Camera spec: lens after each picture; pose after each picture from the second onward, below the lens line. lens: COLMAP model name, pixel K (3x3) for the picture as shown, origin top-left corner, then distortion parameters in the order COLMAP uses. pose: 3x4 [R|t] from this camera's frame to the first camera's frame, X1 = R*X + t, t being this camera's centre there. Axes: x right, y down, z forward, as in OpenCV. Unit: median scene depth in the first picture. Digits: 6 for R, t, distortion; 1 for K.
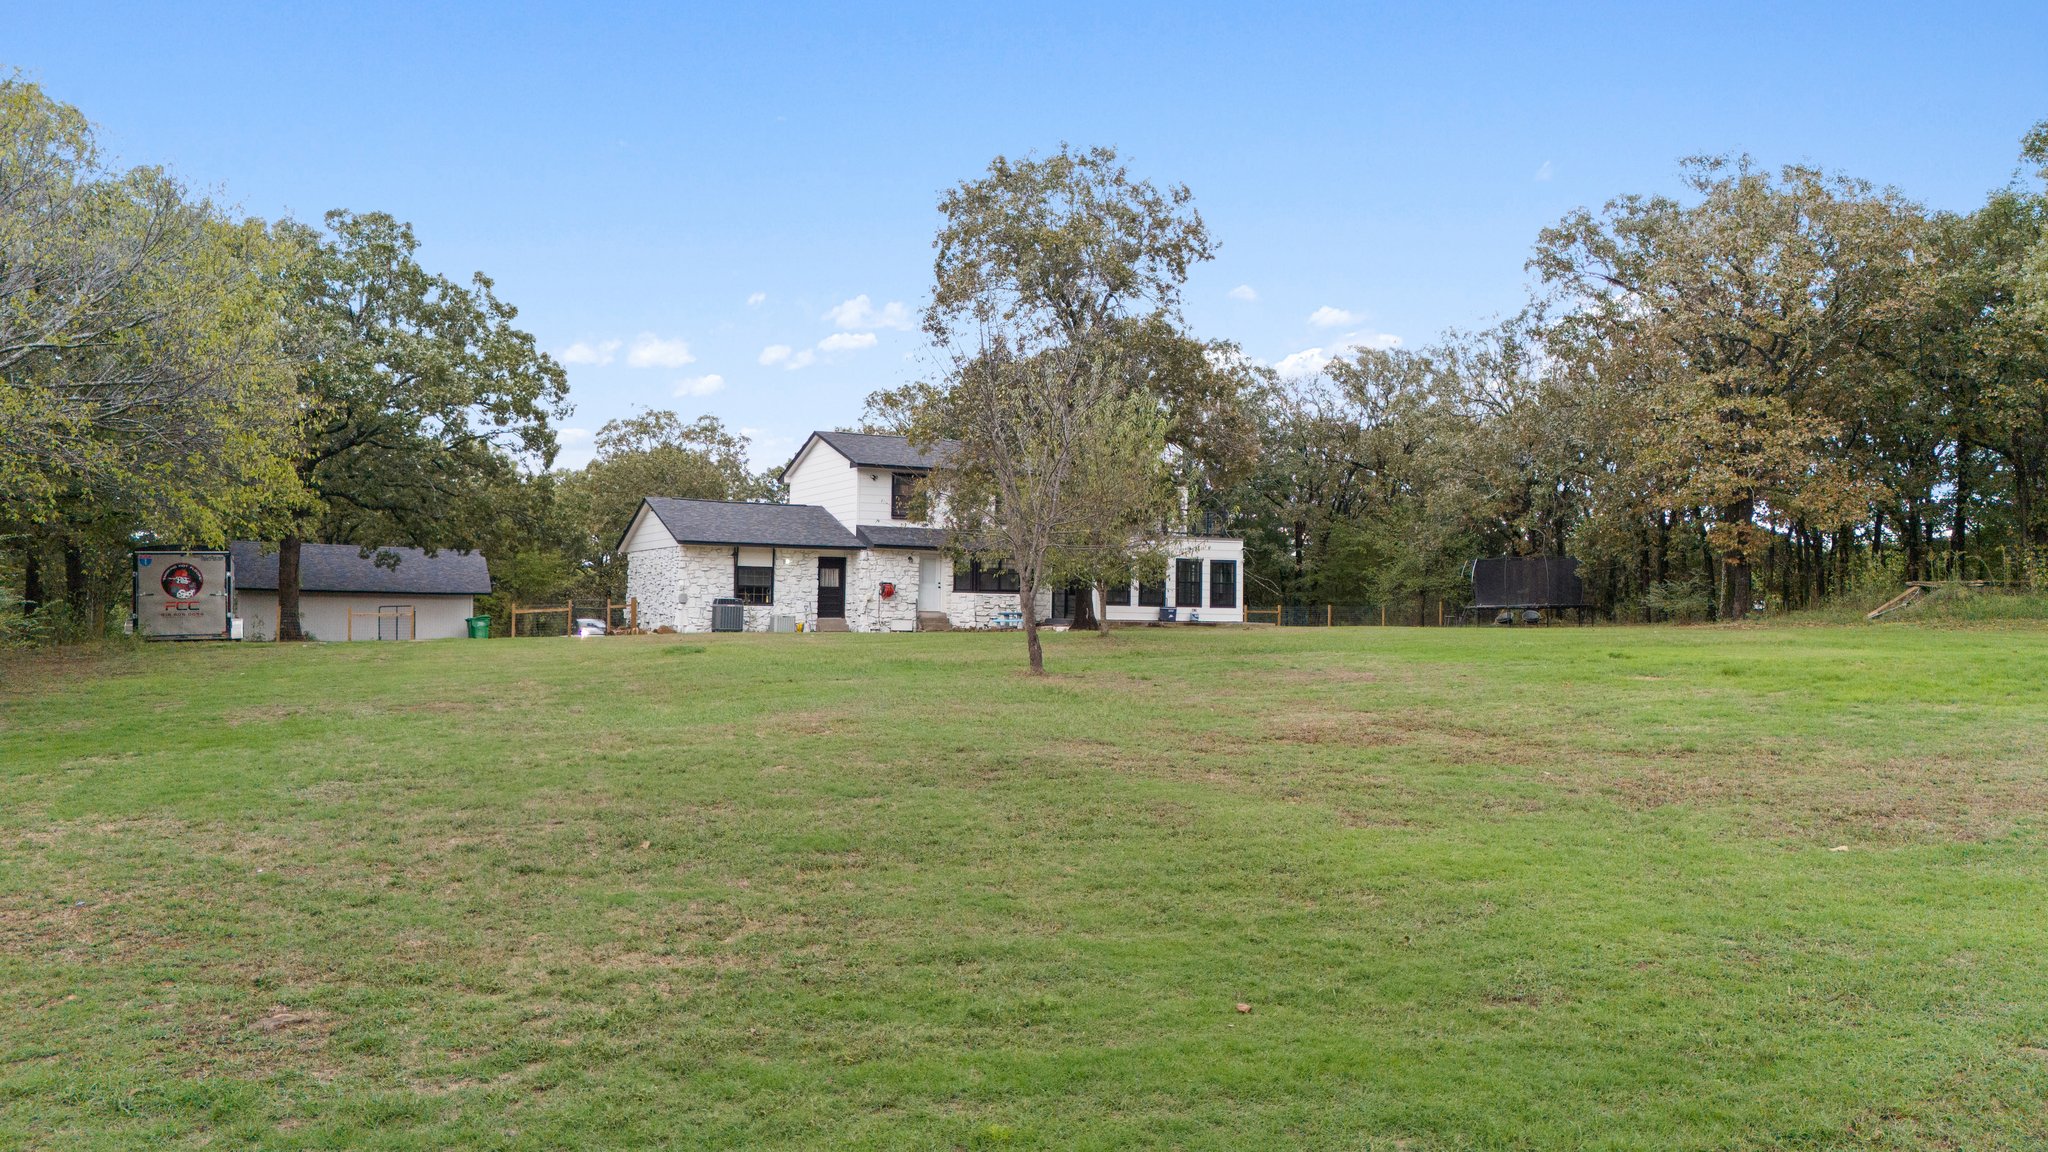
lens RADIAL K [[1466.4, 0, 941.2], [0, 1466.4, 582.8], [0, 0, 1]] dist [0.056870, -0.040431]
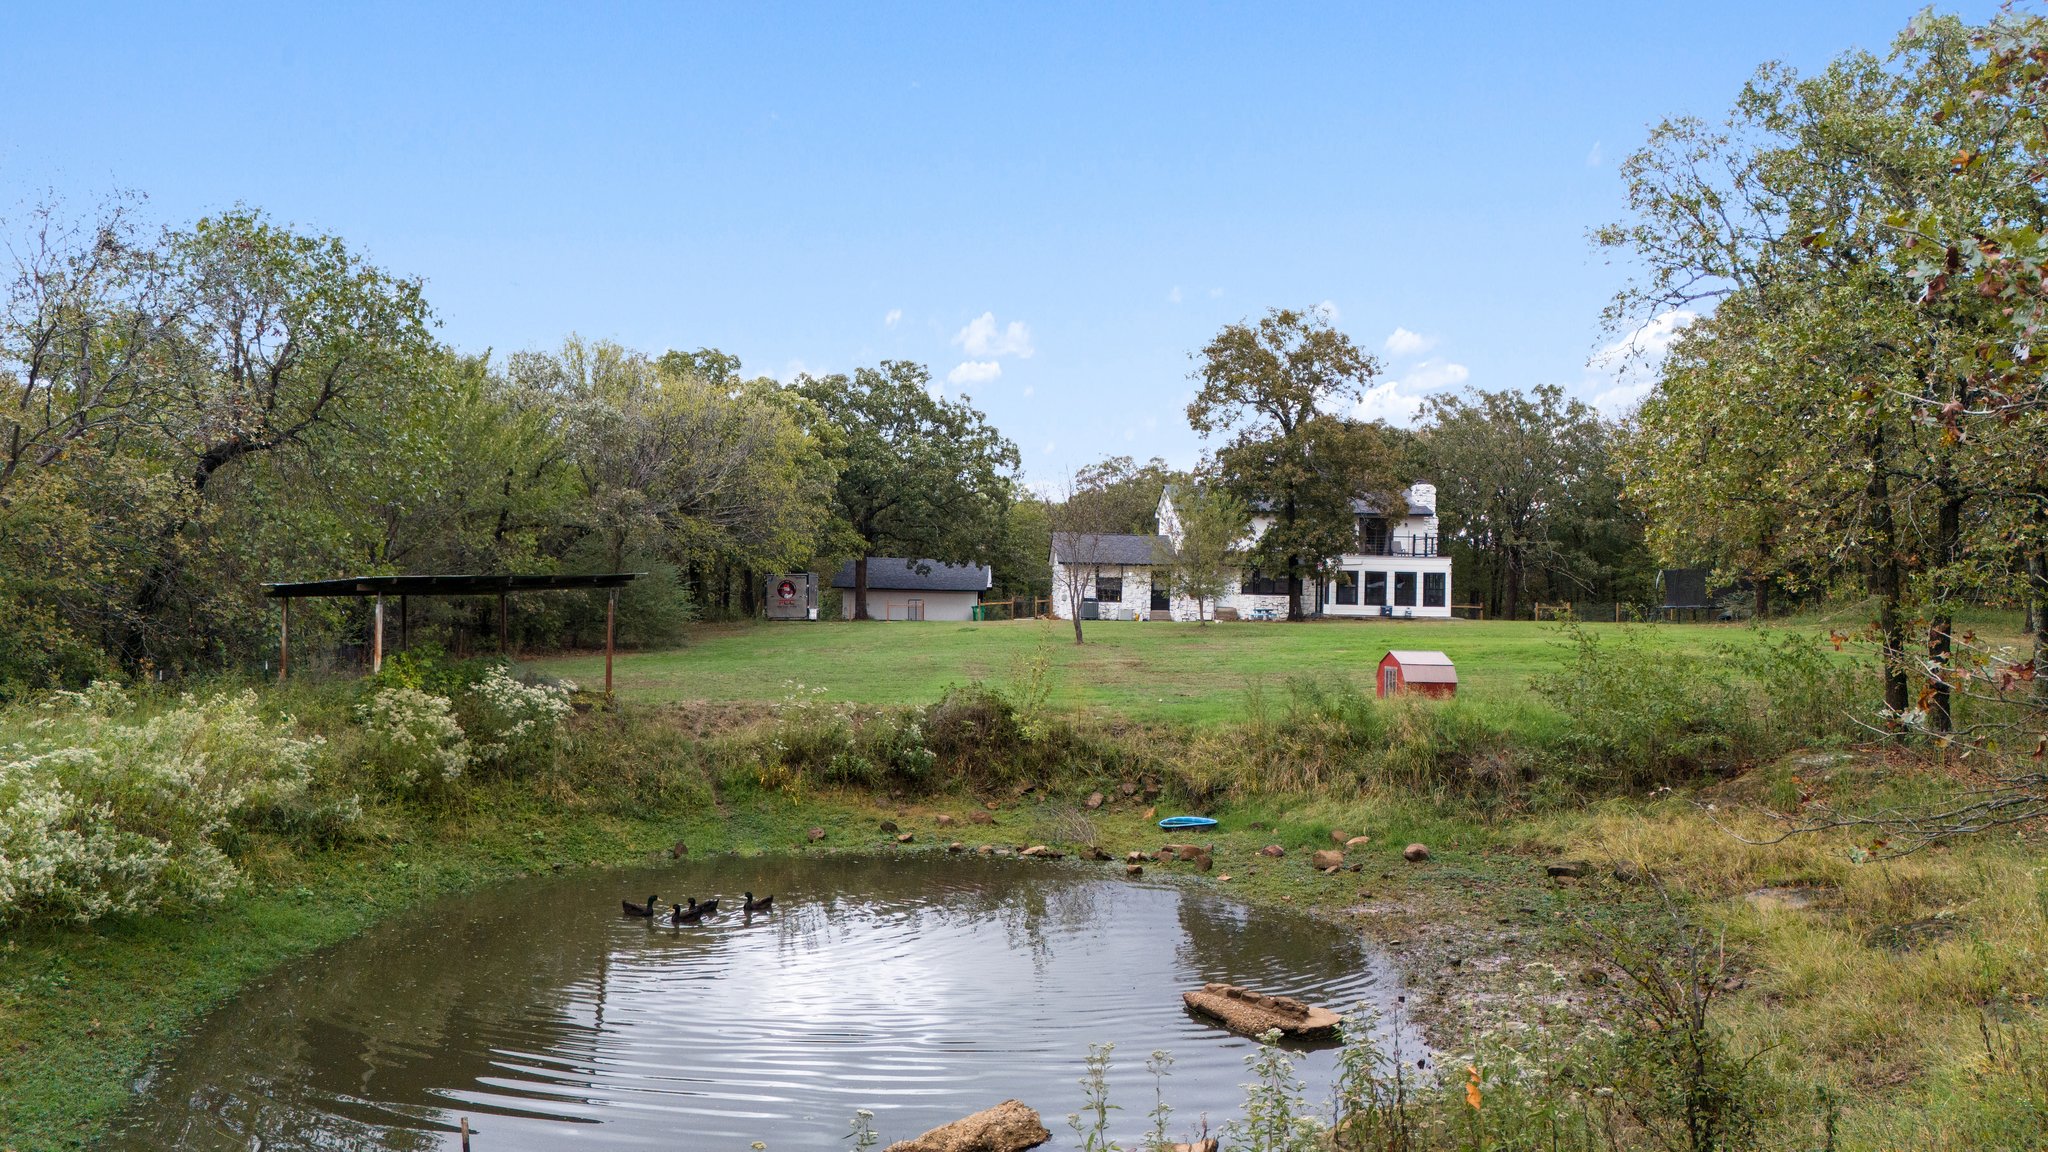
lens RADIAL K [[1466.4, 0, 941.2], [0, 1466.4, 582.8], [0, 0, 1]] dist [0.056870, -0.040431]
pose [[0.903749, 0.003009, -0.428051, 0.374057], [0.003352, 0.999895, 0.014105, -0.027676], [0.428049, -0.014182, 0.903644, -0.489619]]
